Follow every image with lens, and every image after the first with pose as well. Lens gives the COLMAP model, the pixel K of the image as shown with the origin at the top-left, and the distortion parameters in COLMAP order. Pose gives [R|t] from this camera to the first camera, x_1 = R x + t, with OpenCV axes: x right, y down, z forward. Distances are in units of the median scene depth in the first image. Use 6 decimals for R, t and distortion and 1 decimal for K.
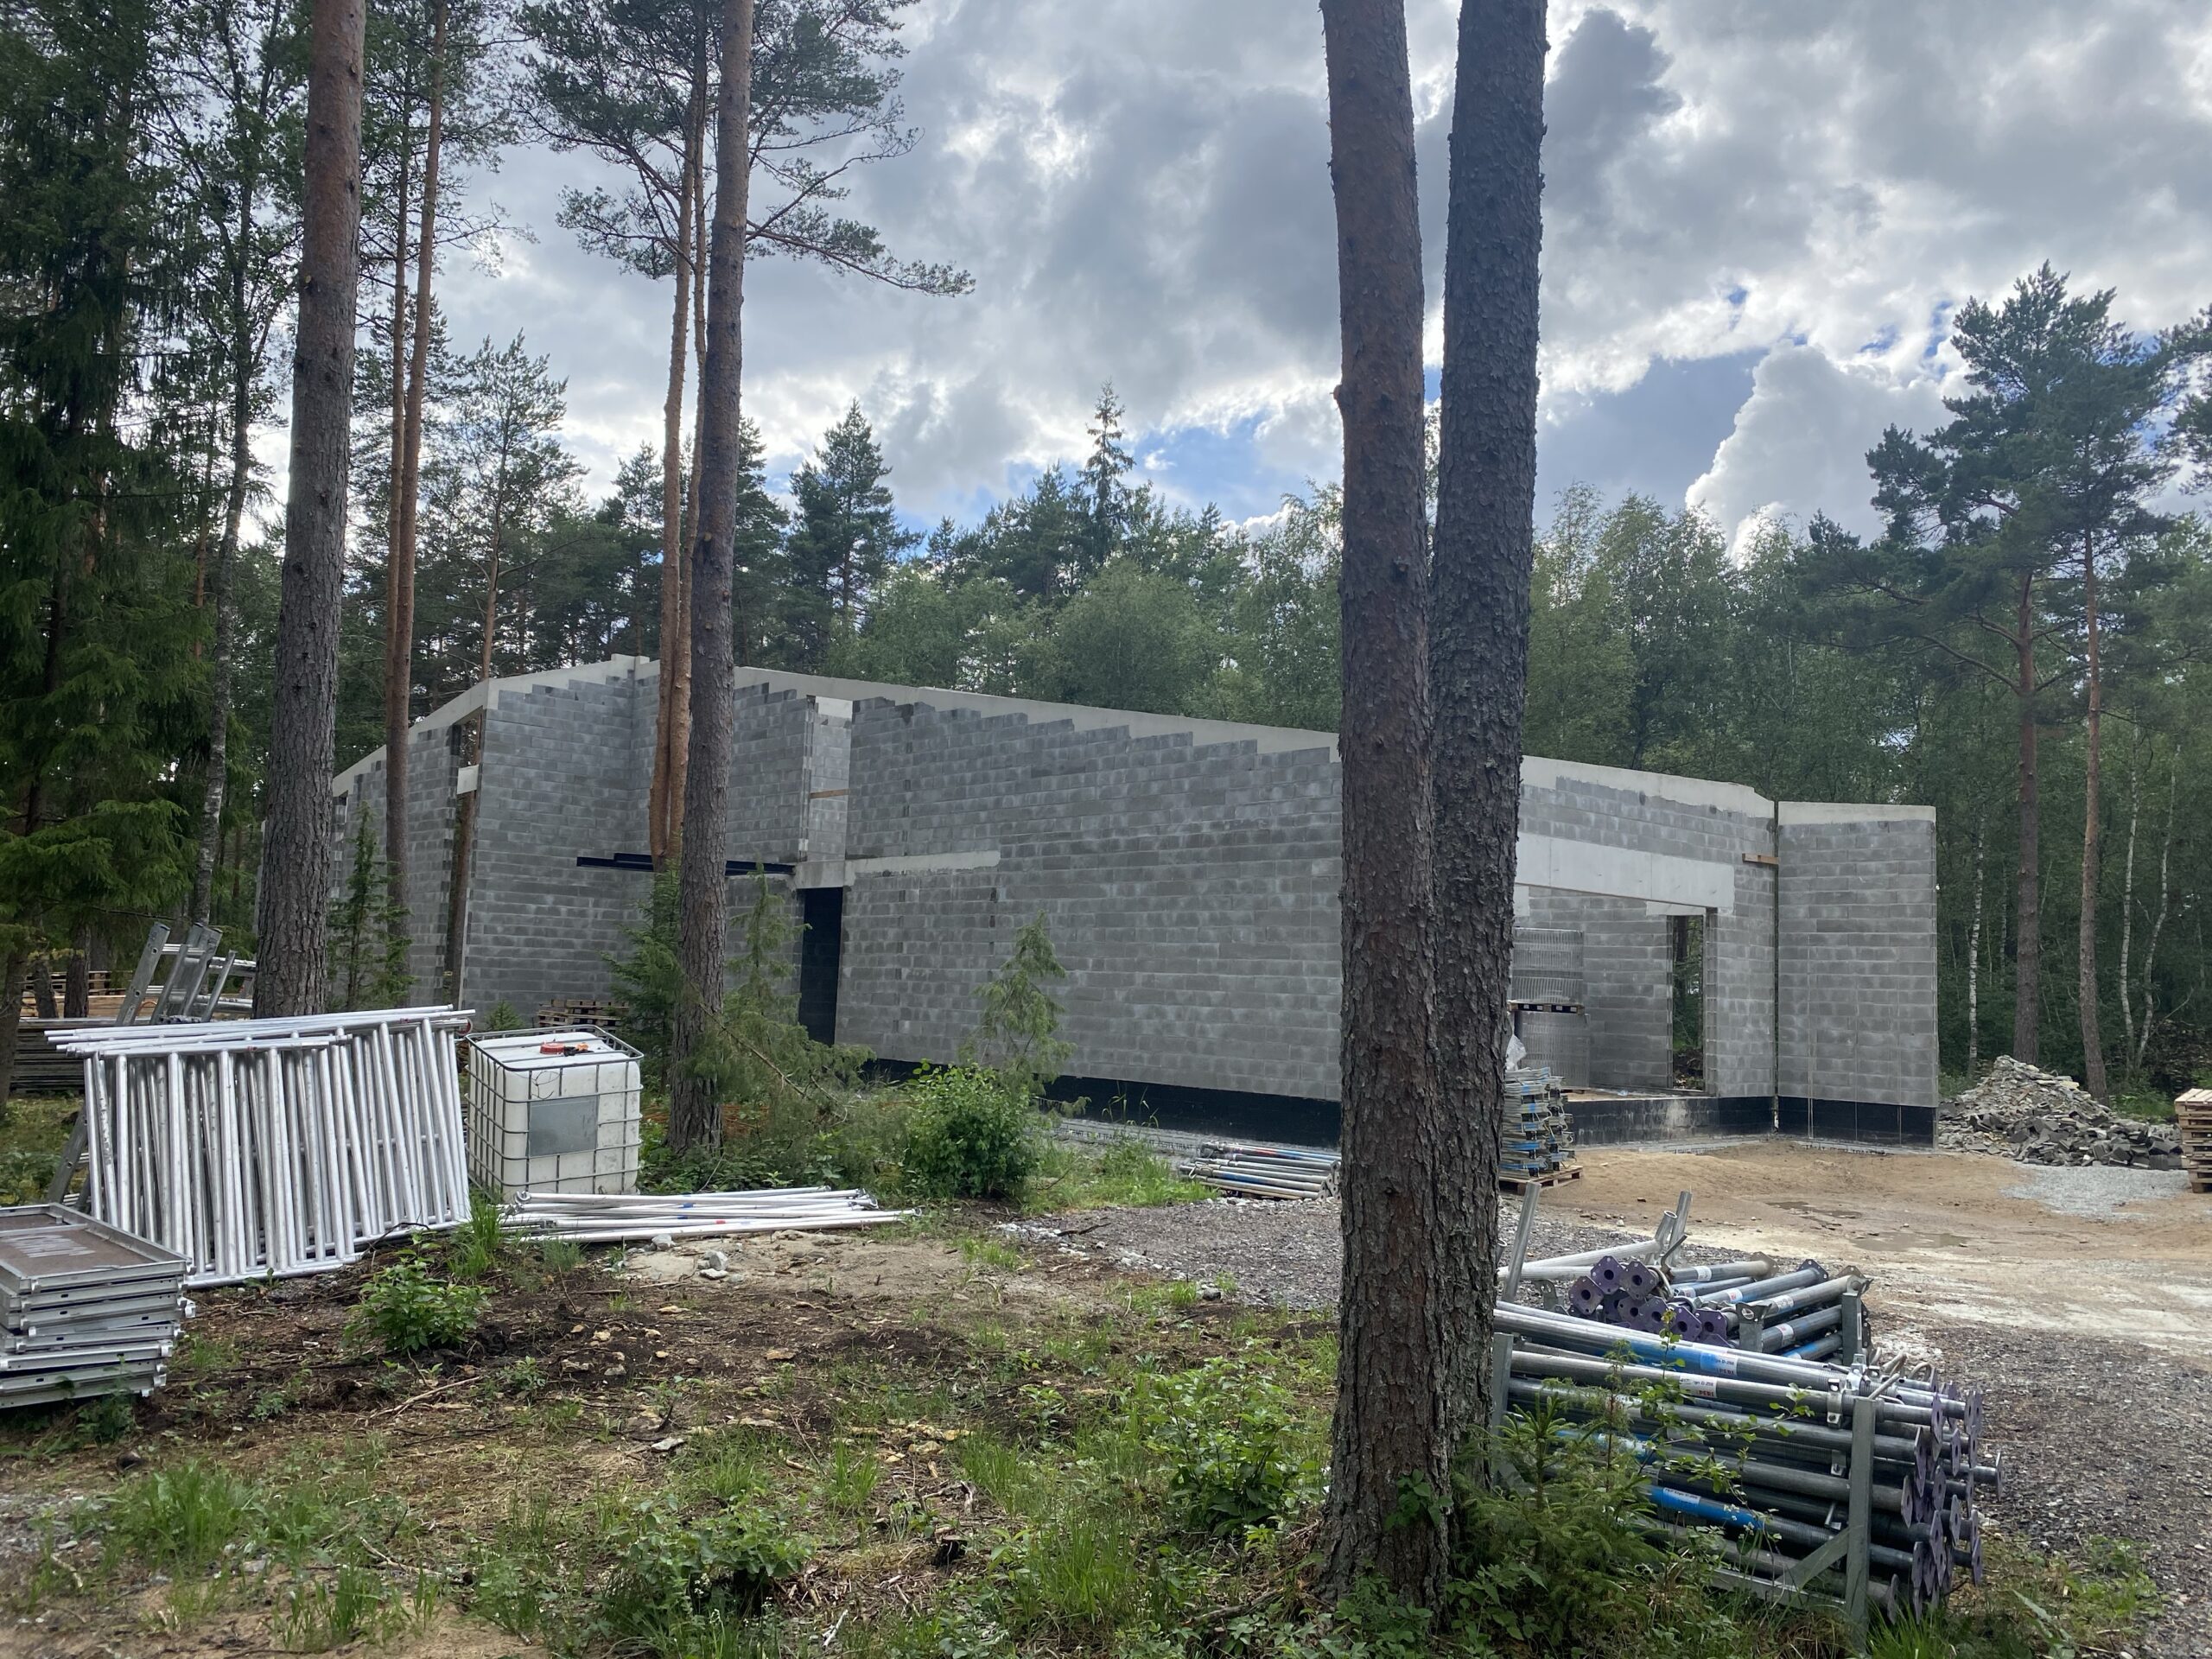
lens RADIAL K [[1669.4, 0, 1133.8], [0, 1669.4, 832.1], [0, 0, 1]] dist [0.092785, -0.127386]
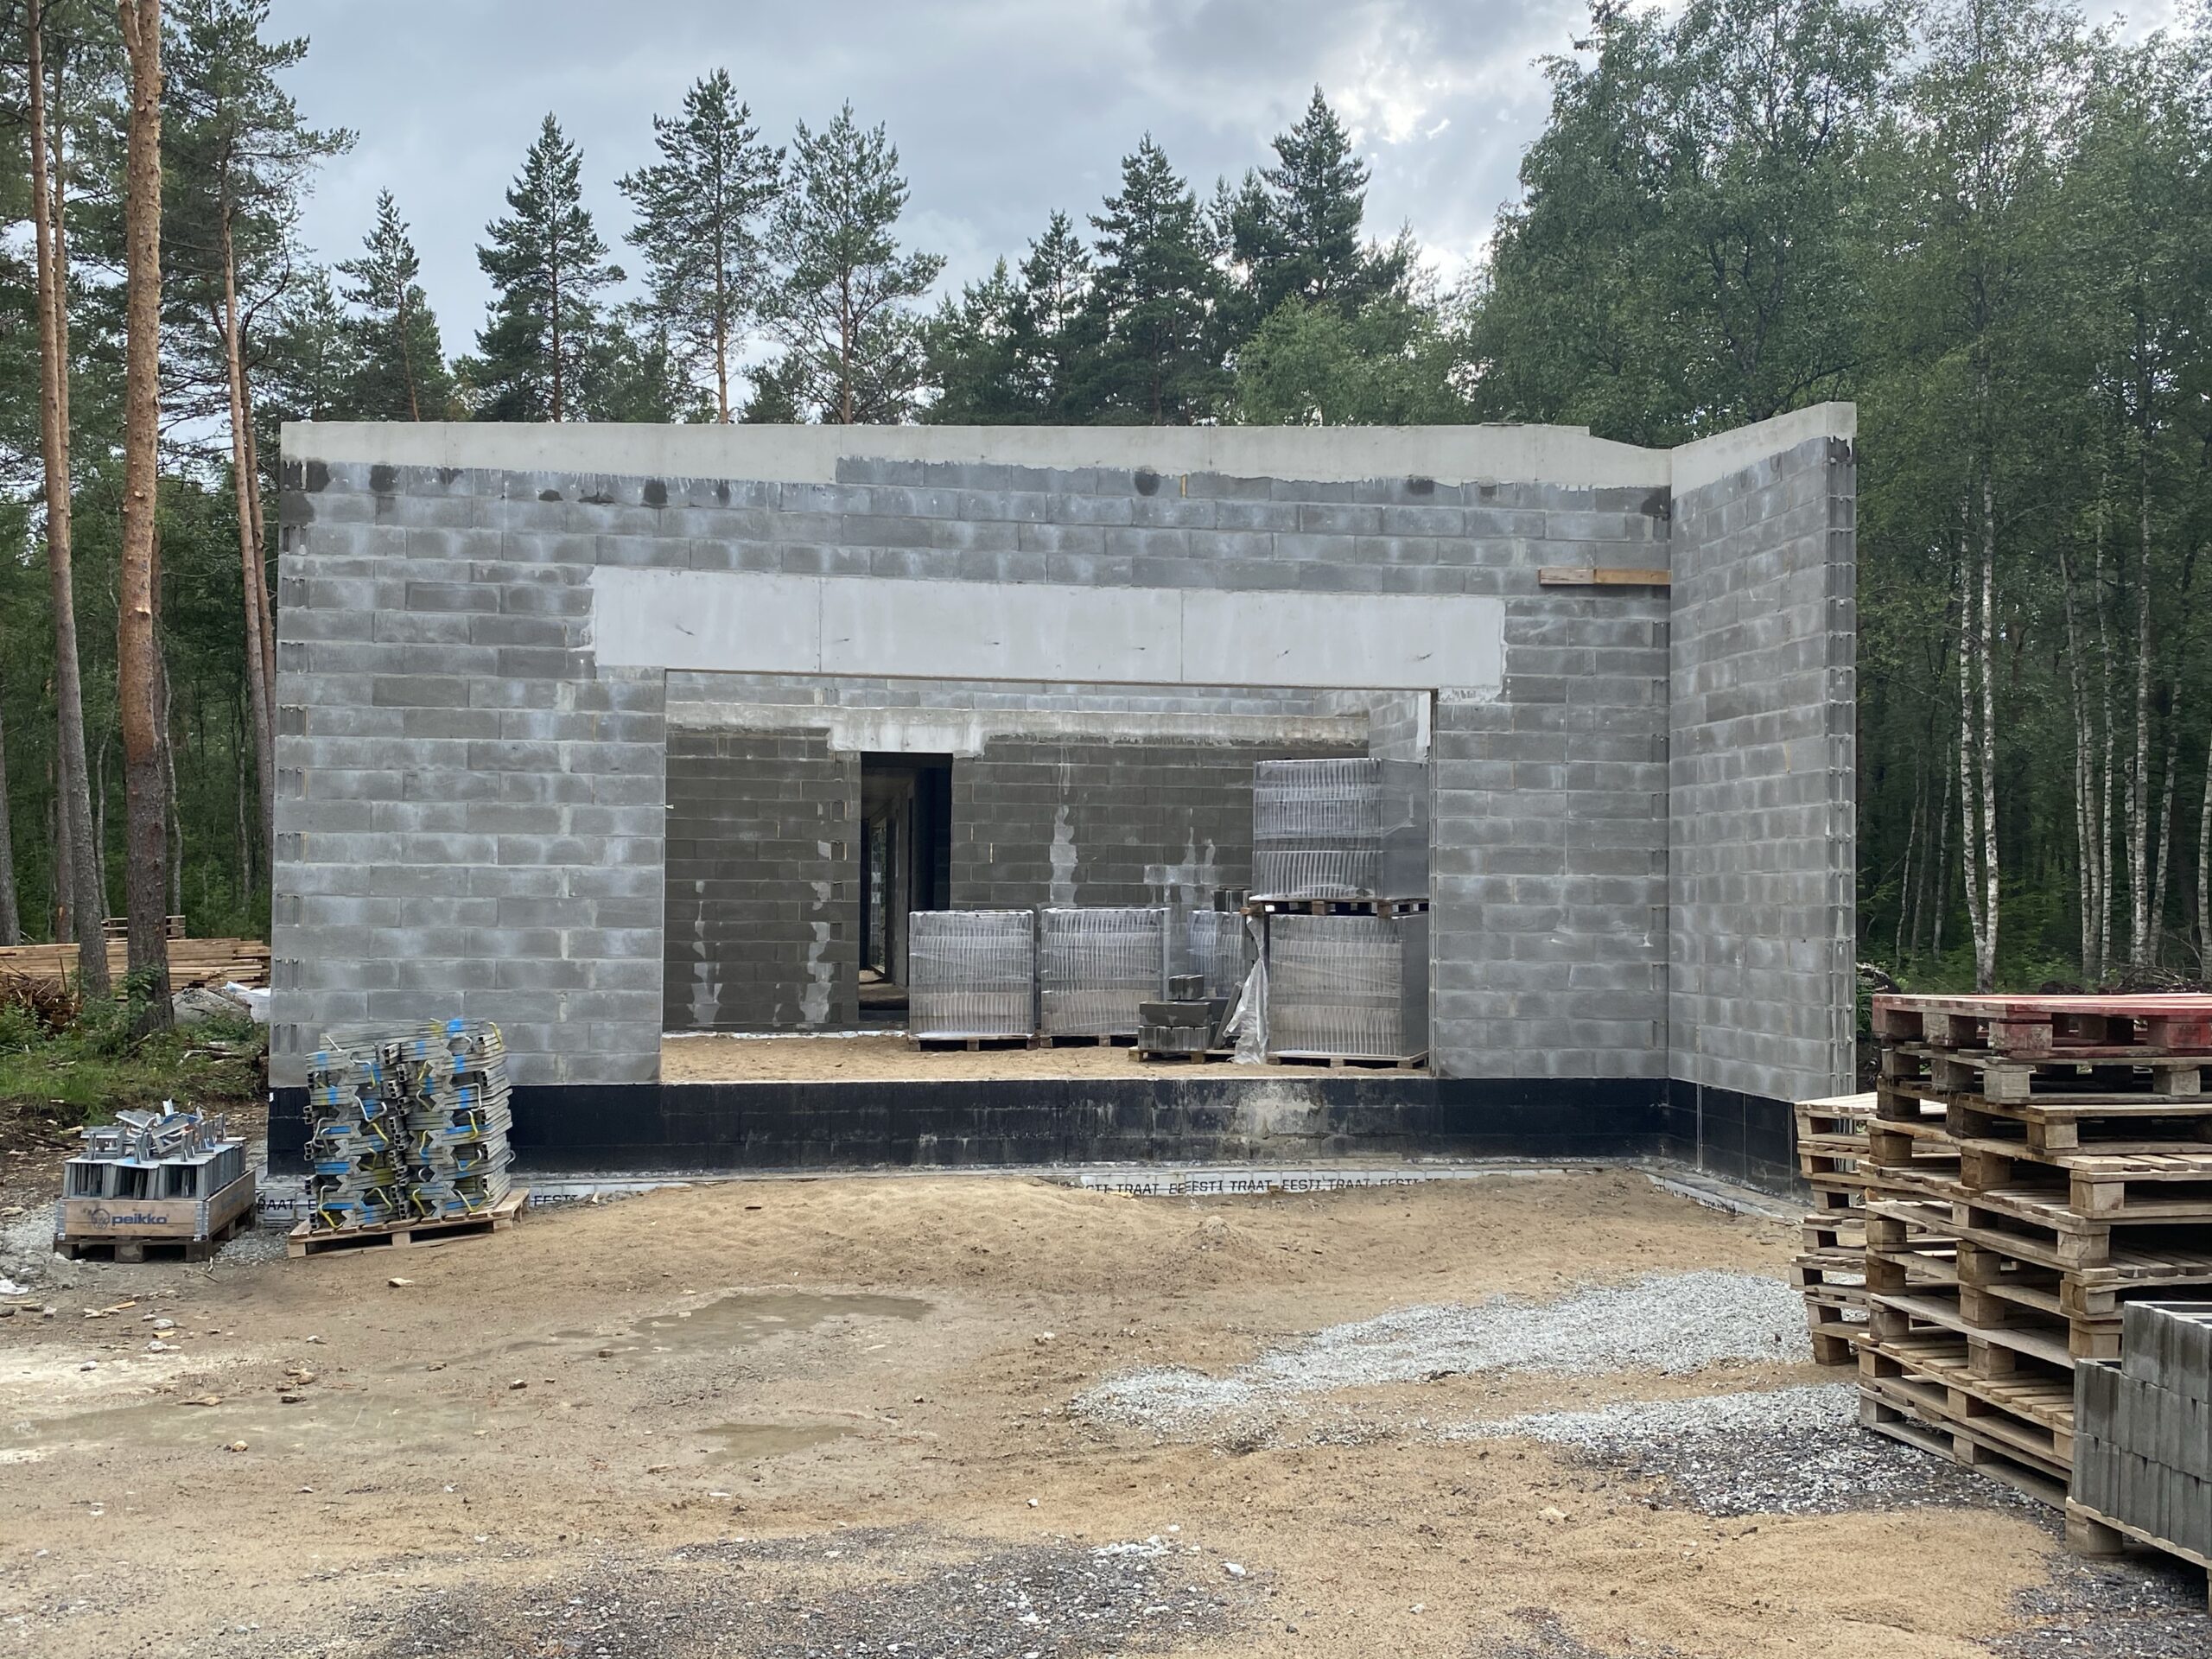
lens RADIAL K [[2126.0, 0, 1147.2], [0, 2126.0, 831.7], [0, 0, 1]] dist [0.169146, -0.494992]
pose [[0.829674, -0.049553, -0.556044, 0.596907], [0.075887, 0.996818, 0.024397, 0.062628], [0.553066, -0.062438, 0.830794, 0.429897]]
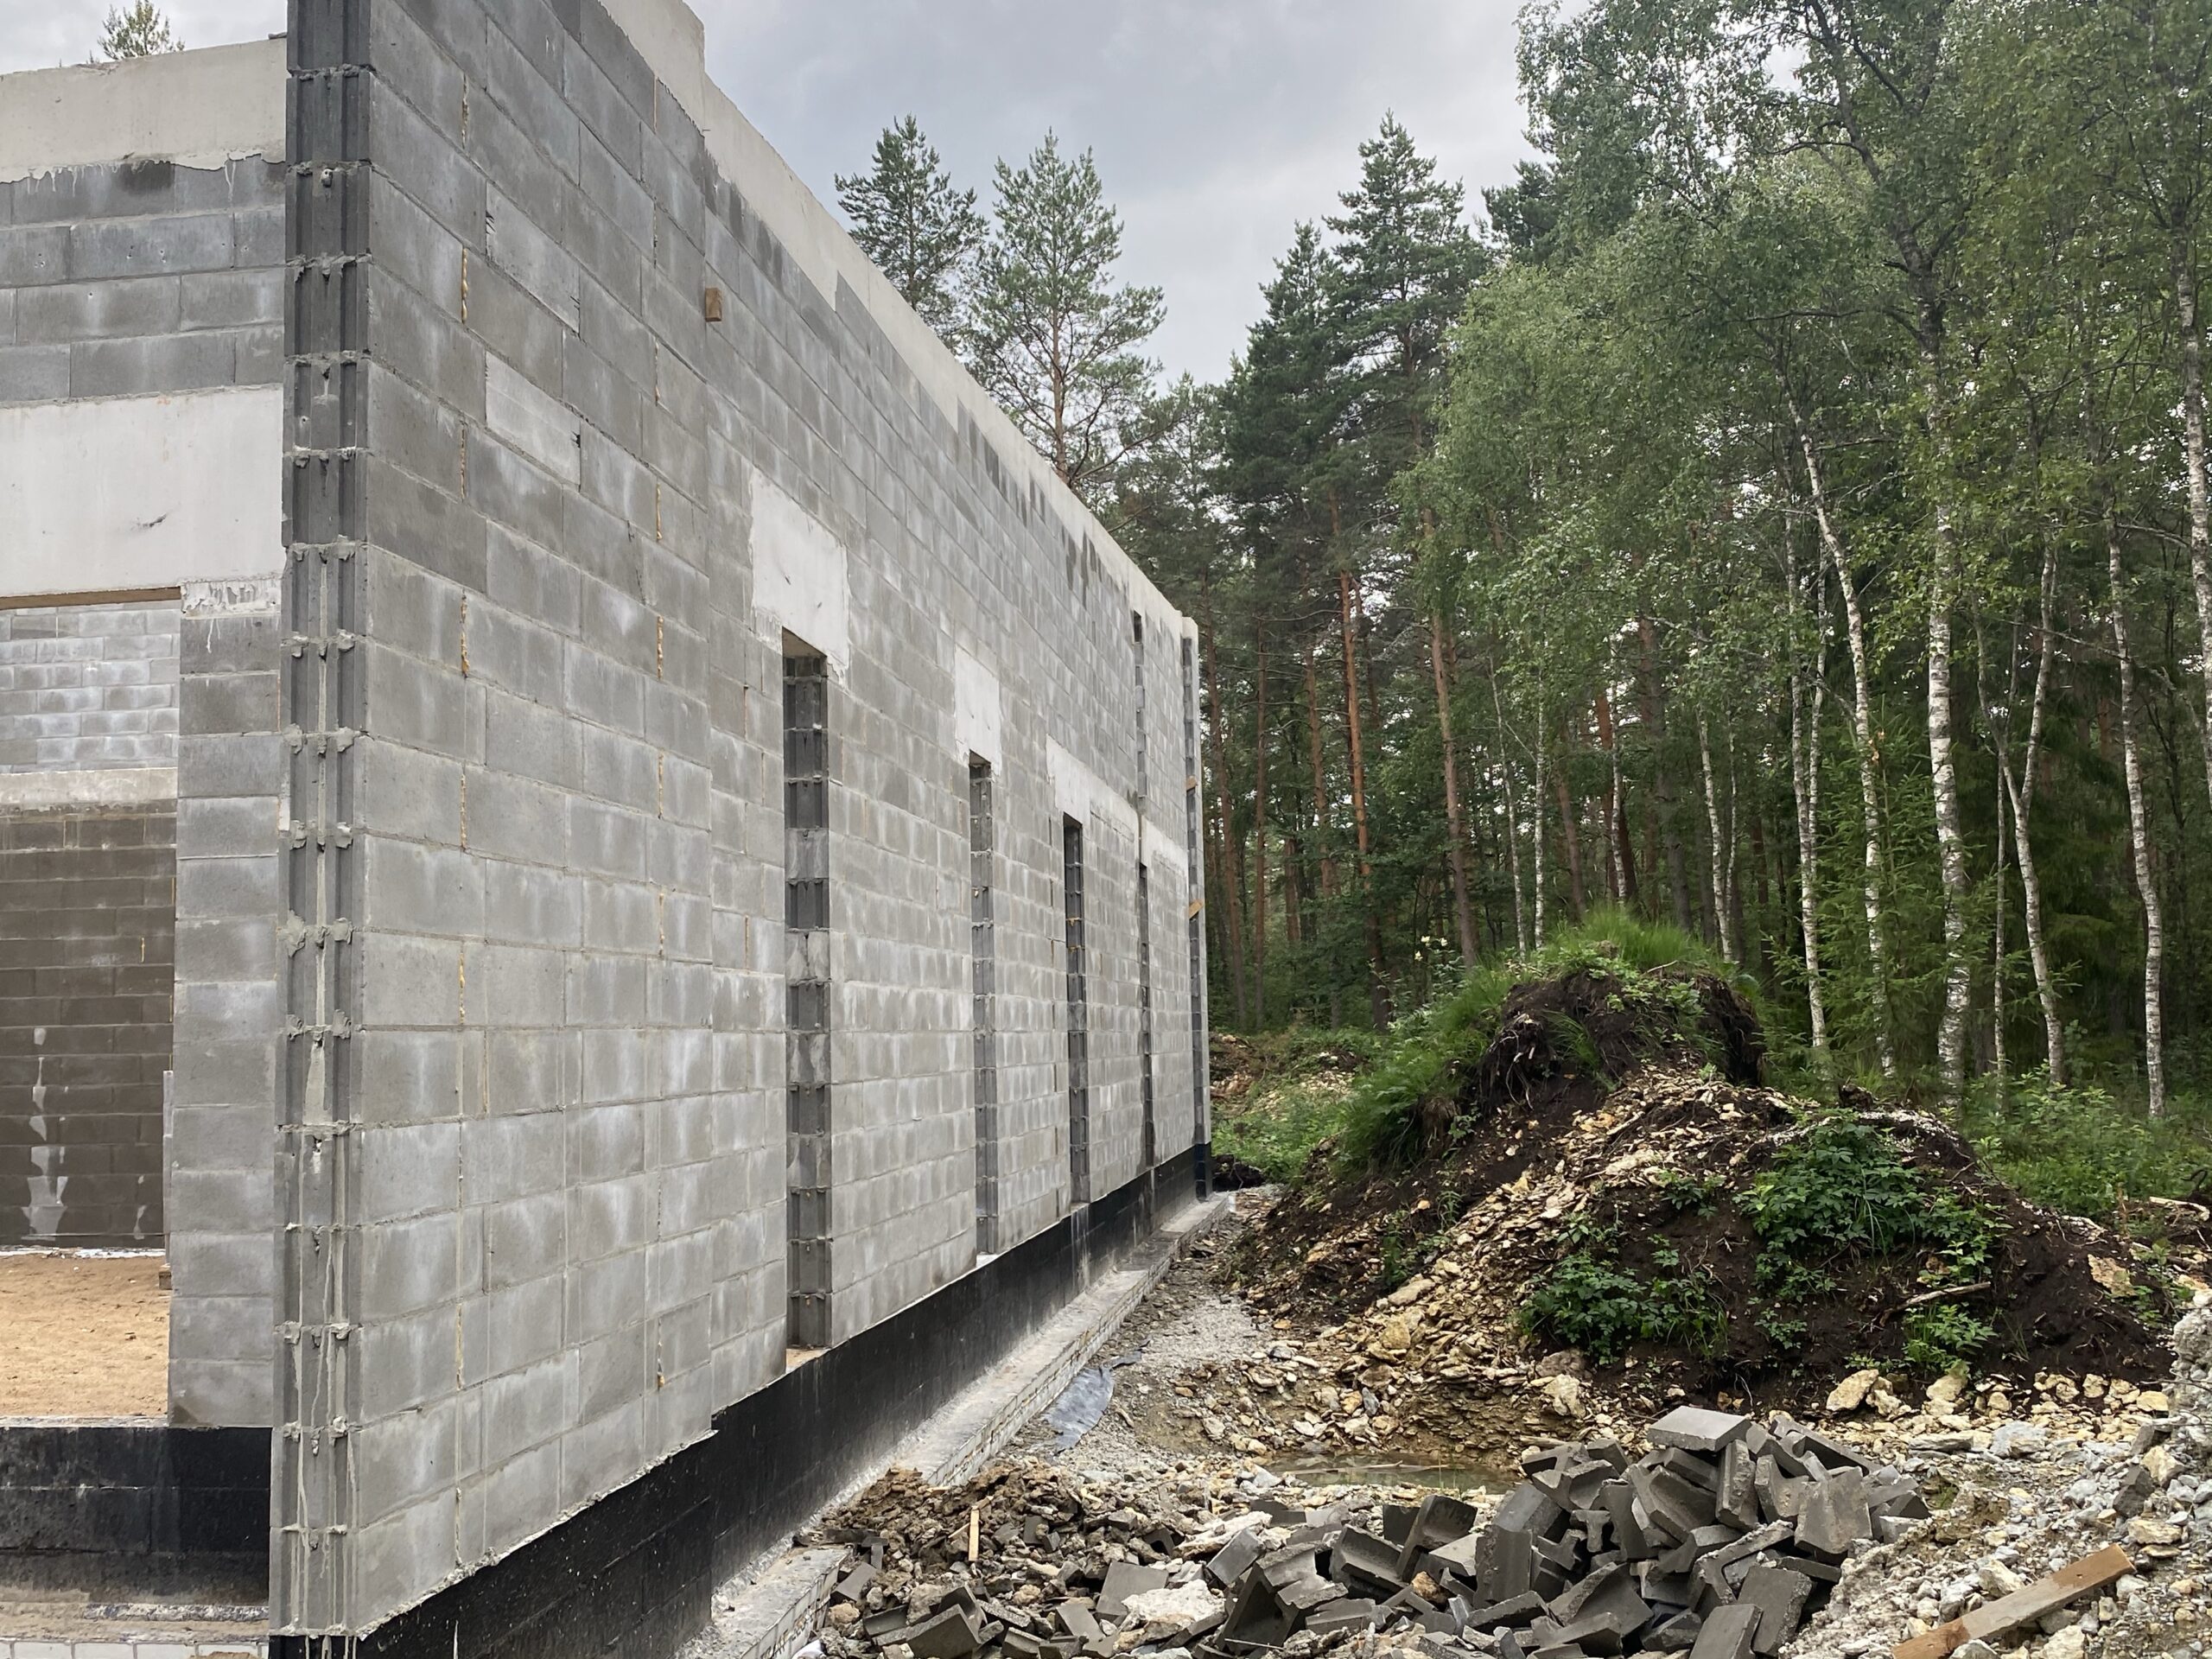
lens RADIAL K [[2164.0, 0, 1104.5], [0, 2164.0, 835.2], [0, 0, 1]] dist [0.014000, 0.007027]
pose [[0.617862, -0.121997, -0.776765, 0.628724], [0.115464, 0.991258, -0.063841, 0.108049], [0.777763, -0.050244, 0.626547, 0.884508]]
